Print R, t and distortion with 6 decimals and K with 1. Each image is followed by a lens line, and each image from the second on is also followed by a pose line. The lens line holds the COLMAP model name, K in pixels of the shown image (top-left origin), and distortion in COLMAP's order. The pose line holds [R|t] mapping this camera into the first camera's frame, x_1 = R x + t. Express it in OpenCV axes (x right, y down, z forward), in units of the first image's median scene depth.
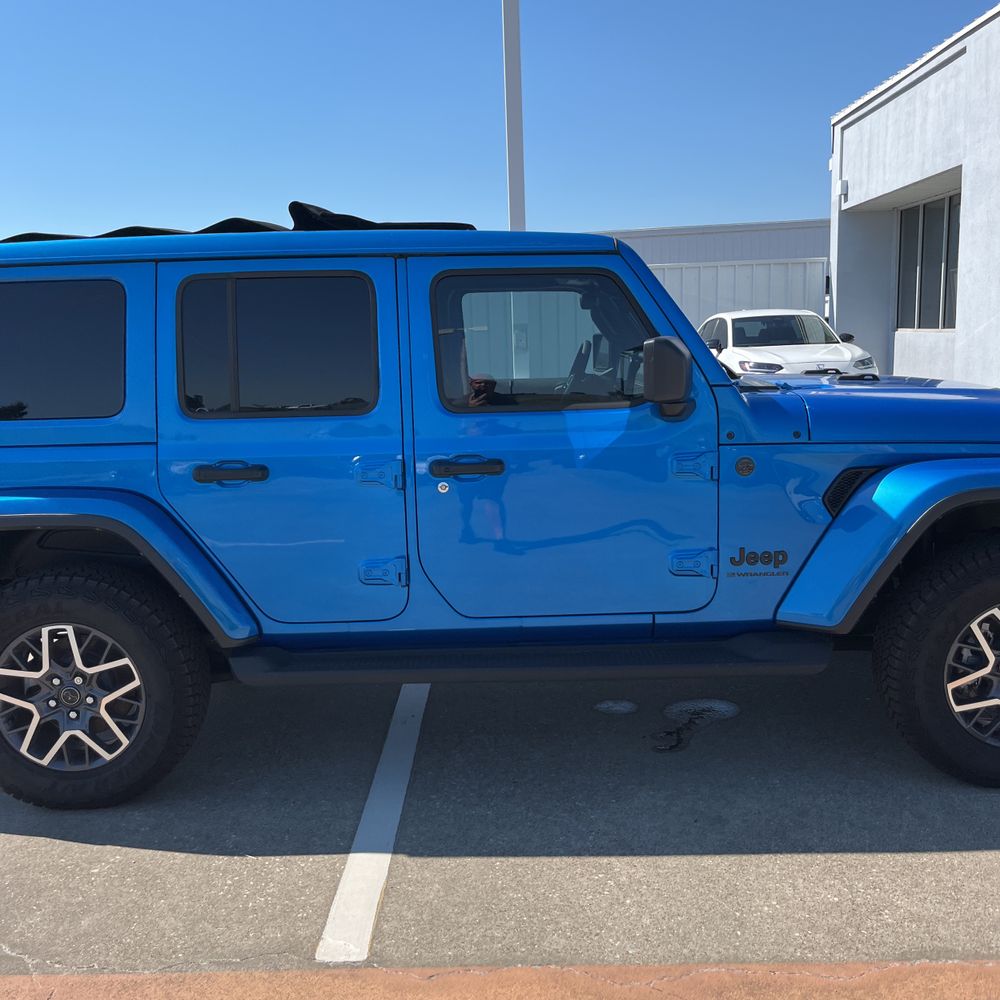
lens RADIAL K [[1020.2, 0, 488.5], [0, 1020.2, 496.9], [0, 0, 1]] dist [0.004079, -0.030949]
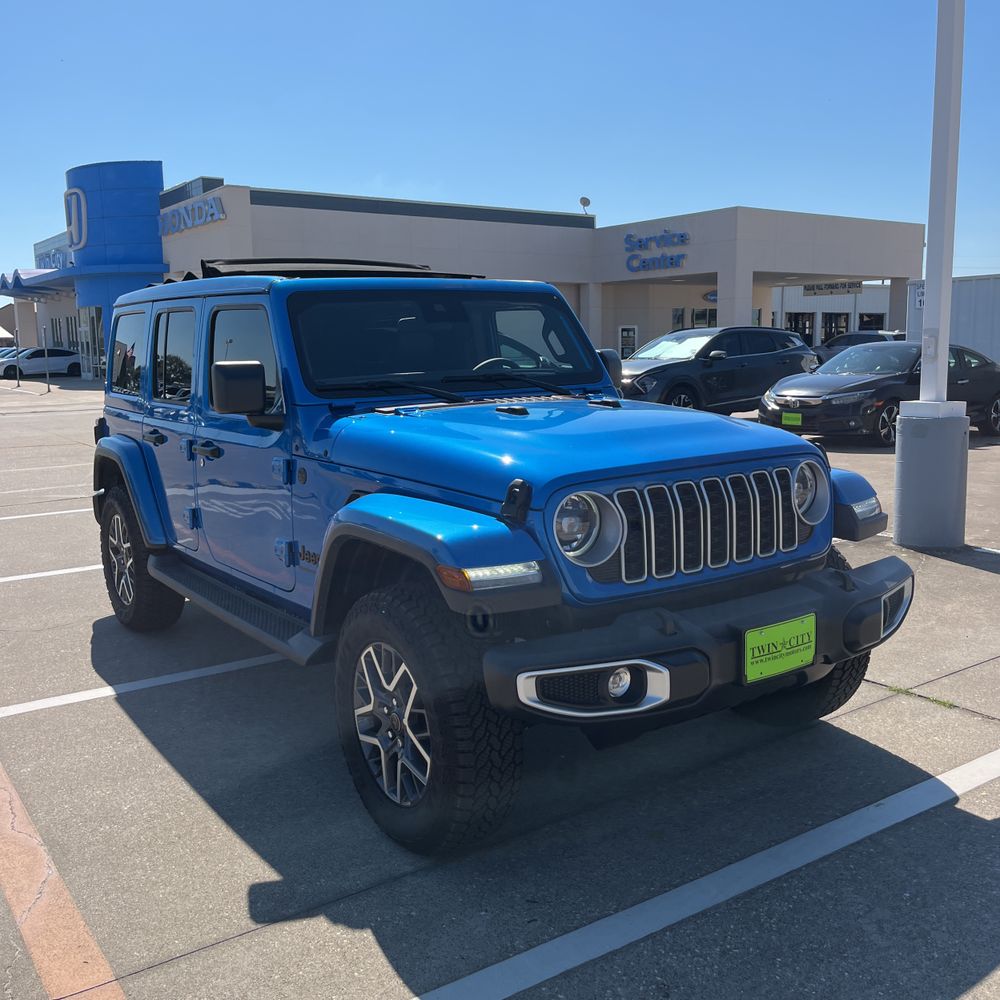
lens RADIAL K [[1027.0, 0, 504.2], [0, 1027.0, 501.0], [0, 0, 1]] dist [0.044570, -0.058124]
pose [[0.590695, 0.146986, -0.793394, 1.311180], [-0.131540, 0.987656, 0.085042, -0.130508], [0.796101, 0.054129, 0.602738, 0.474280]]
